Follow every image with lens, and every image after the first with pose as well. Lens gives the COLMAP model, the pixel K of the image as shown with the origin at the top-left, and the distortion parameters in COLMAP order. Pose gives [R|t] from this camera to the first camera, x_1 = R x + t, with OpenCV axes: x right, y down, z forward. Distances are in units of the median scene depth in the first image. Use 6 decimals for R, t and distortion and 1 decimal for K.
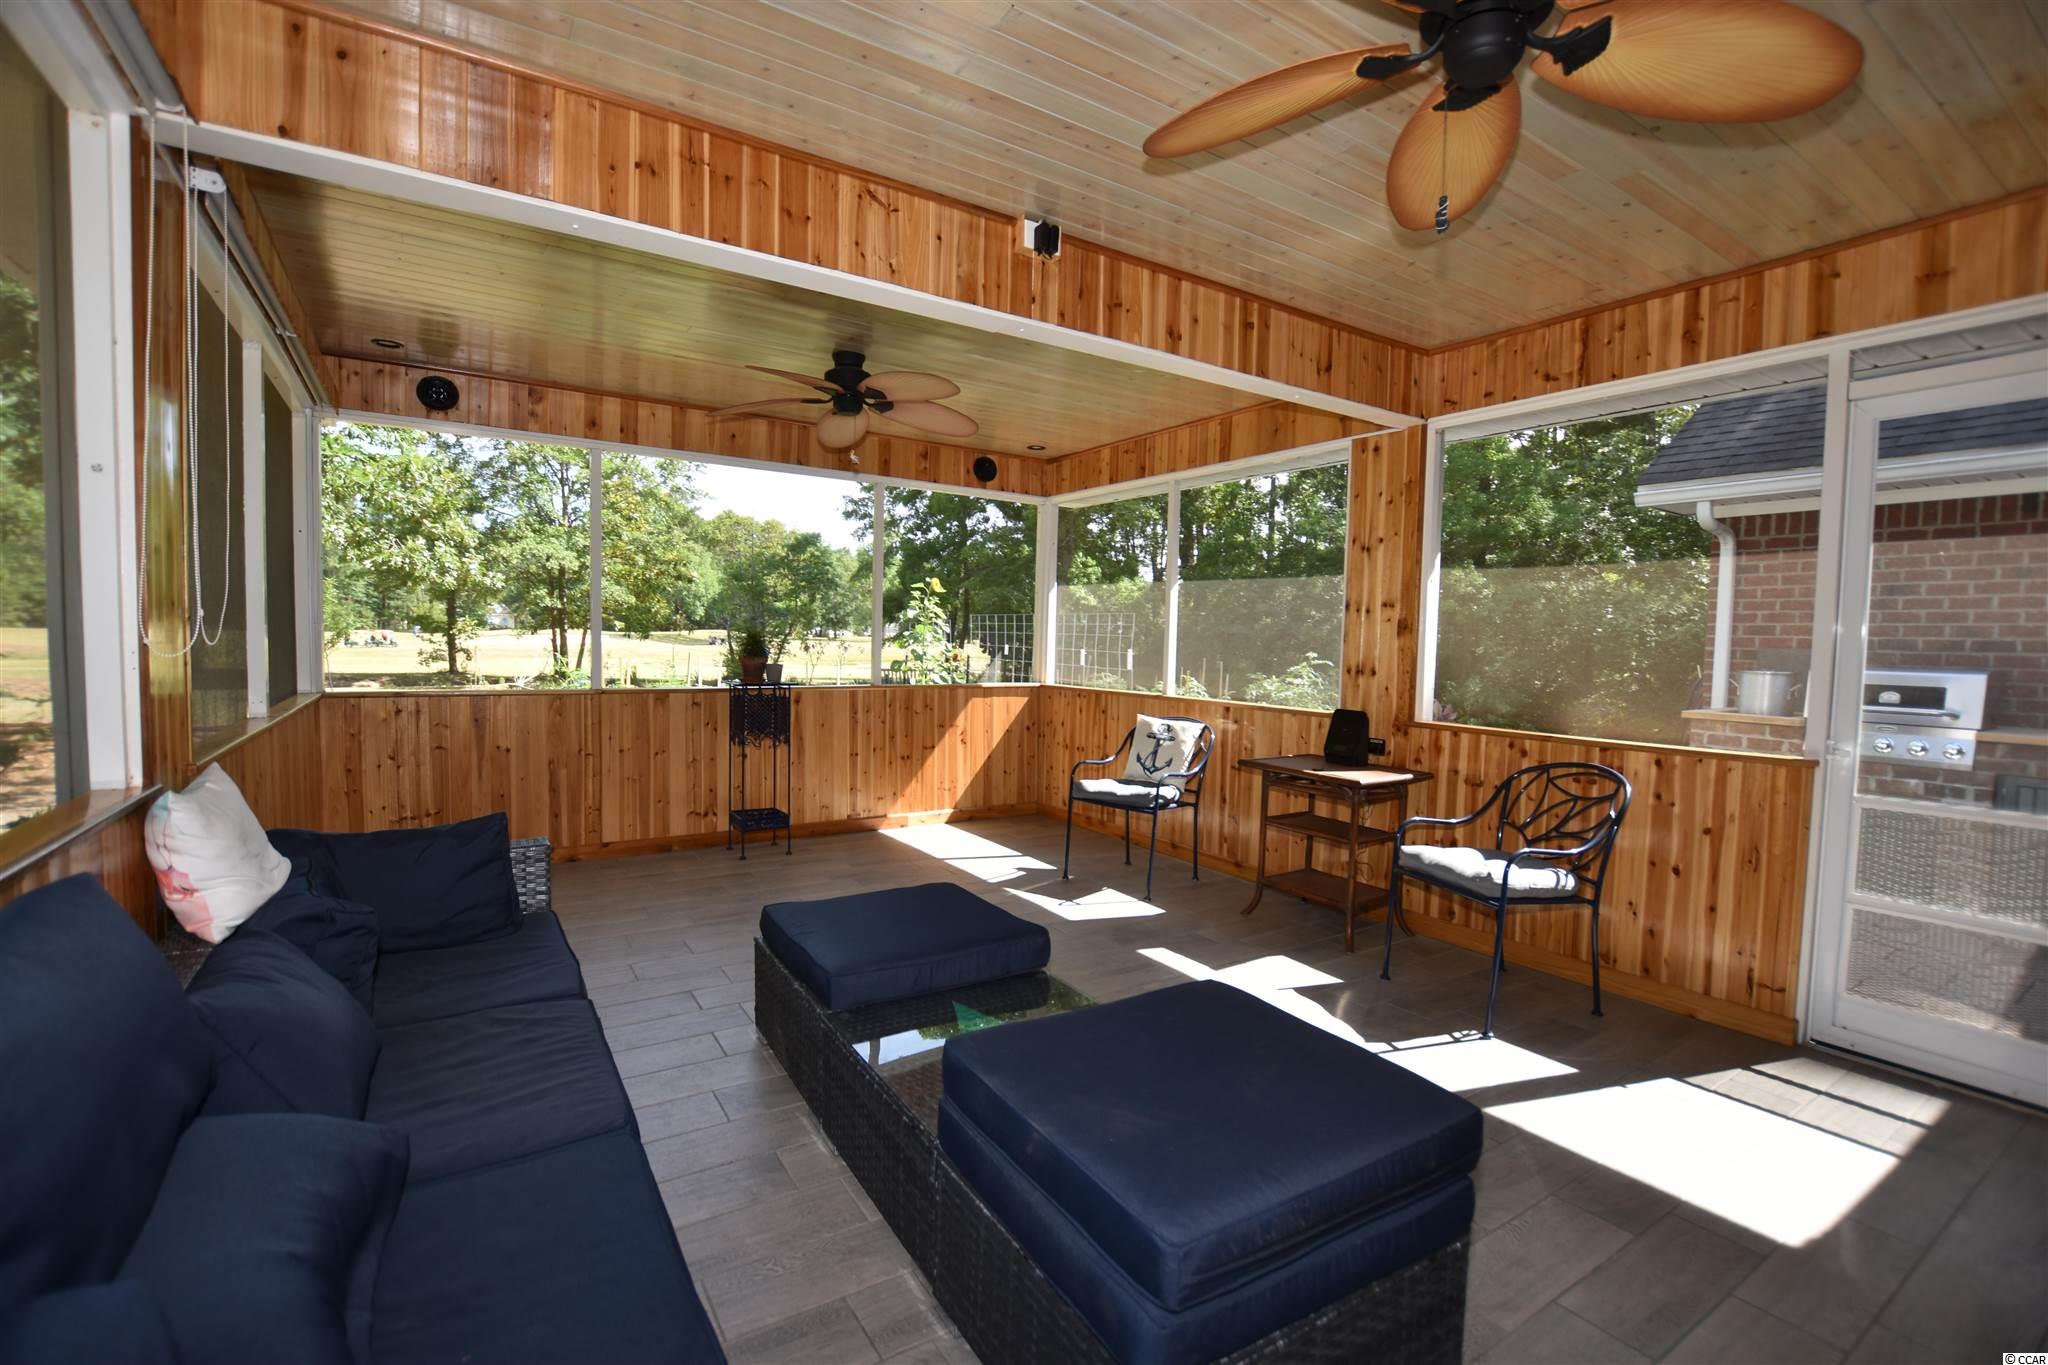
lens RADIAL K [[909.1, 0, 1021.9], [0, 909.1, 686.3], [0, 0, 1]] dist [-0.022836, 0.002081]
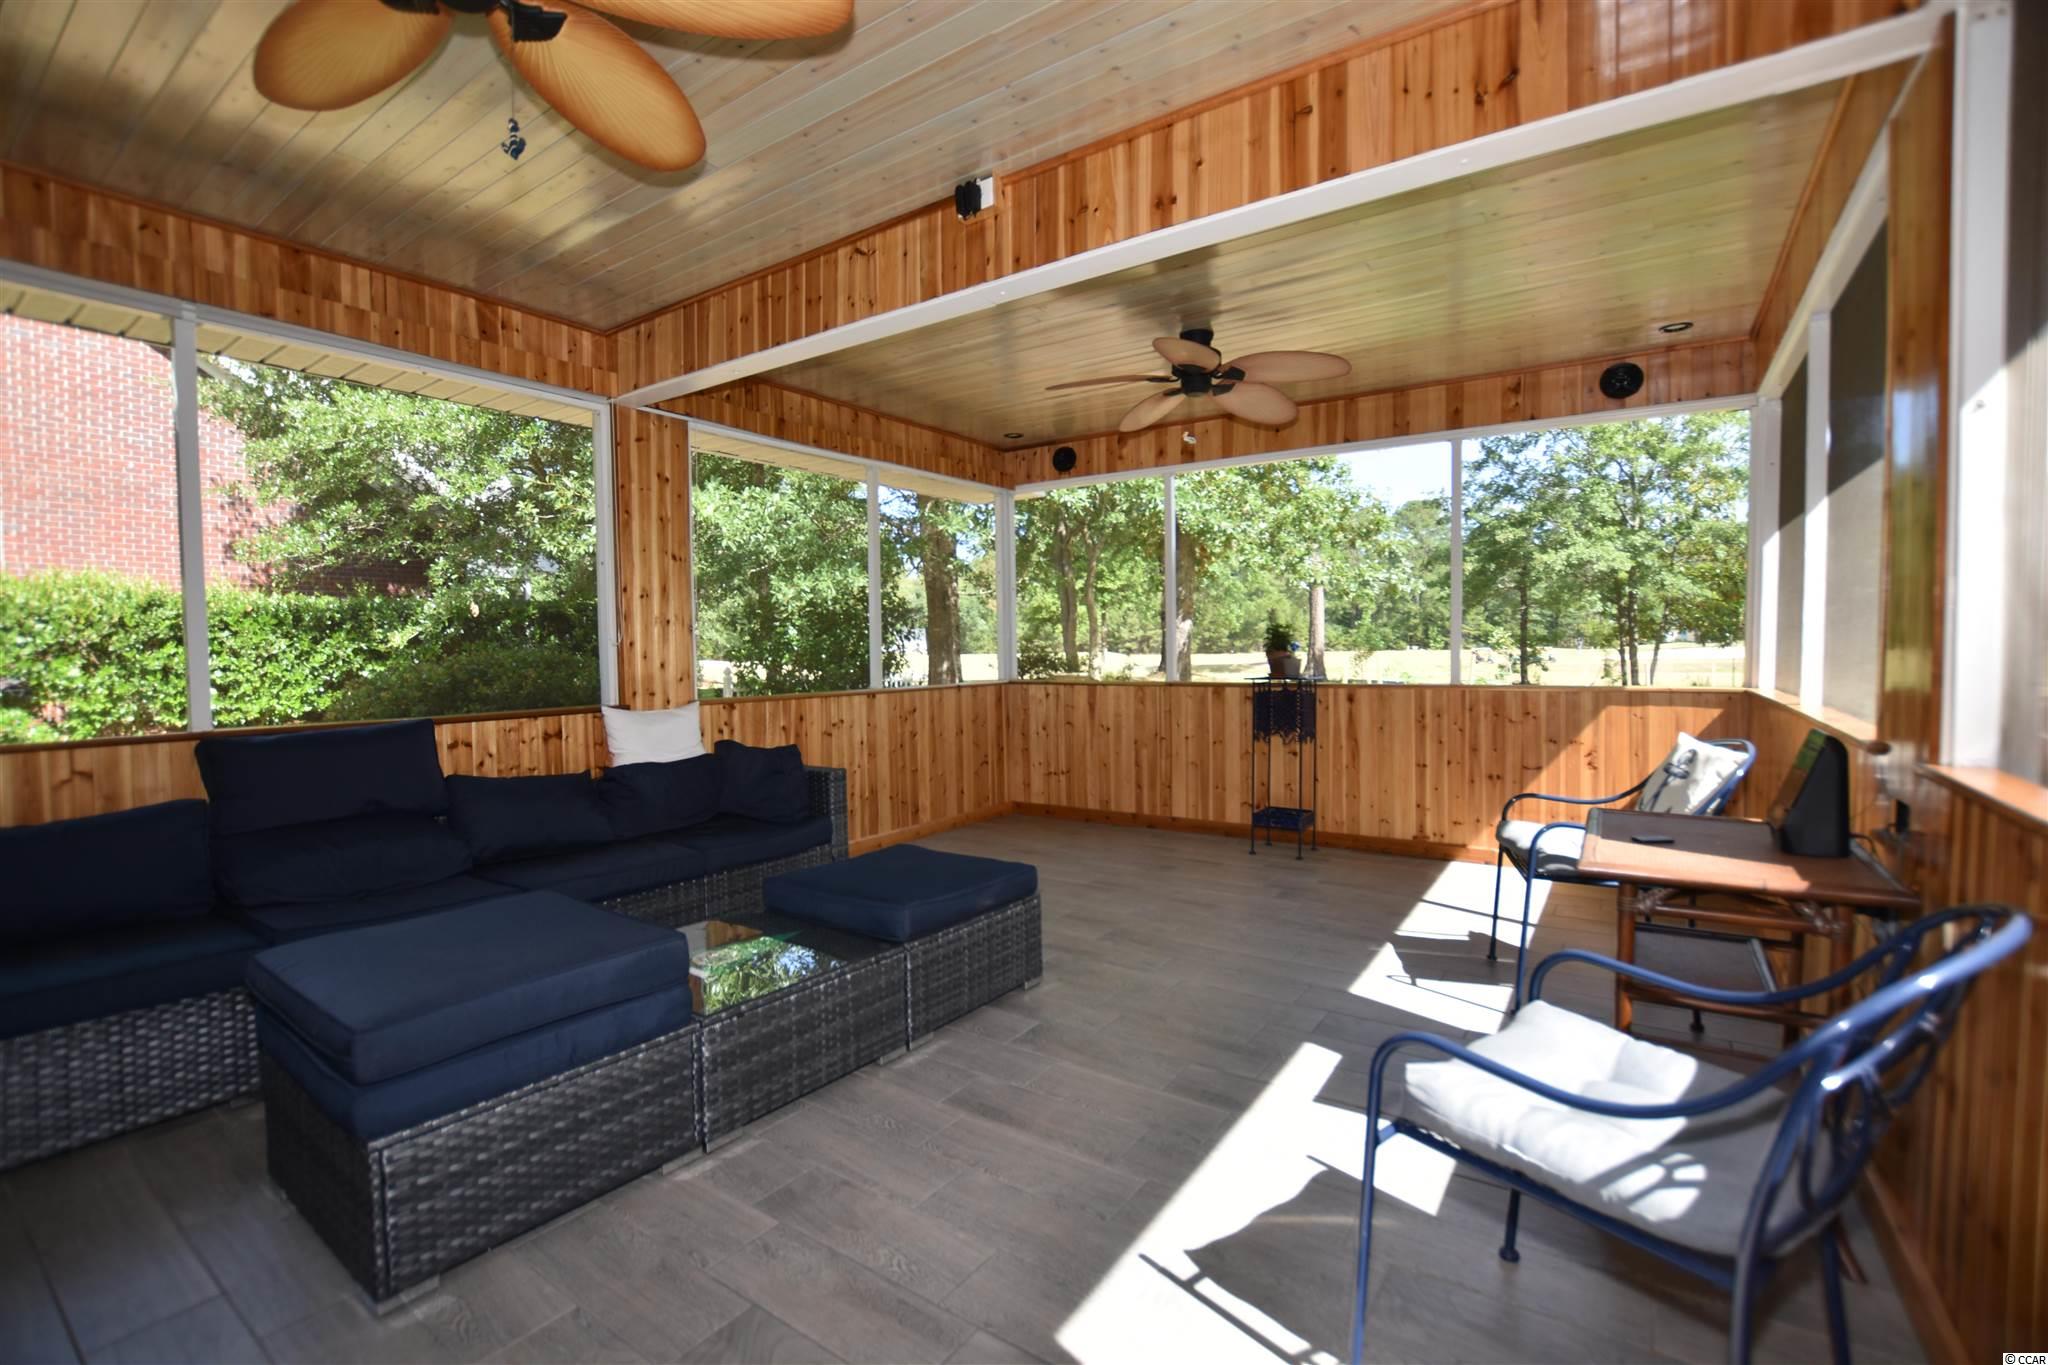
lens RADIAL K [[909.1, 0, 1028.5], [0, 909.1, 682.4], [0, 0, 1]] dist [-0.022836, 0.002081]
pose [[0.378669, 0.007667, -0.925501, 0.528709], [-0.027796, 0.999609, -0.003092, 0.012398], [0.925115, 0.026896, 0.378734, 0.394578]]
